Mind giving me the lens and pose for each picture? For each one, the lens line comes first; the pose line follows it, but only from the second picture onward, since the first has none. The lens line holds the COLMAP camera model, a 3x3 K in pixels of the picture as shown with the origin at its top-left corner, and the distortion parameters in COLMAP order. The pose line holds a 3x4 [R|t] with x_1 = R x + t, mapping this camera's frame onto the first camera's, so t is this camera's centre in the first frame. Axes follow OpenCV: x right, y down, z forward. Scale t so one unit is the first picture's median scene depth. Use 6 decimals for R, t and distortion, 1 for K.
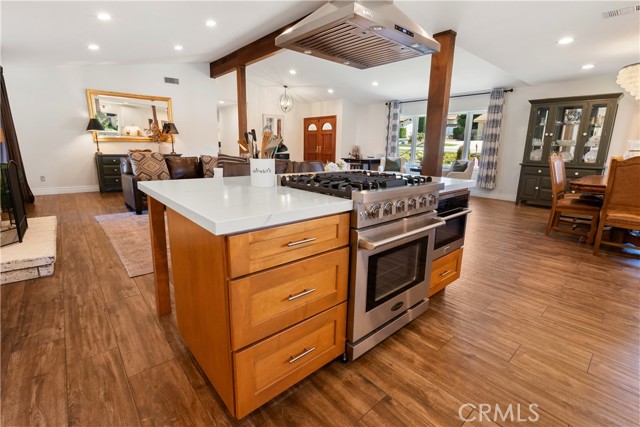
lens RADIAL K [[297.0, 0, 318.8], [0, 297.0, 210.8], [0, 0, 1]] dist [-0.002920, -0.000385]
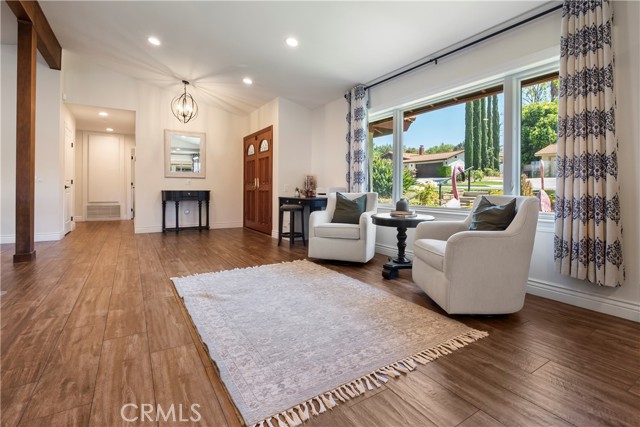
lens RADIAL K [[297.0, 0, 328.8], [0, 297.0, 190.1], [0, 0, 1]] dist [-0.002920, -0.000385]
pose [[0.989364, -0.013069, -0.144874, 0.280921], [-0.018268, 0.976907, -0.212884, -0.082348], [0.144310, 0.213266, 0.966277, 0.531305]]
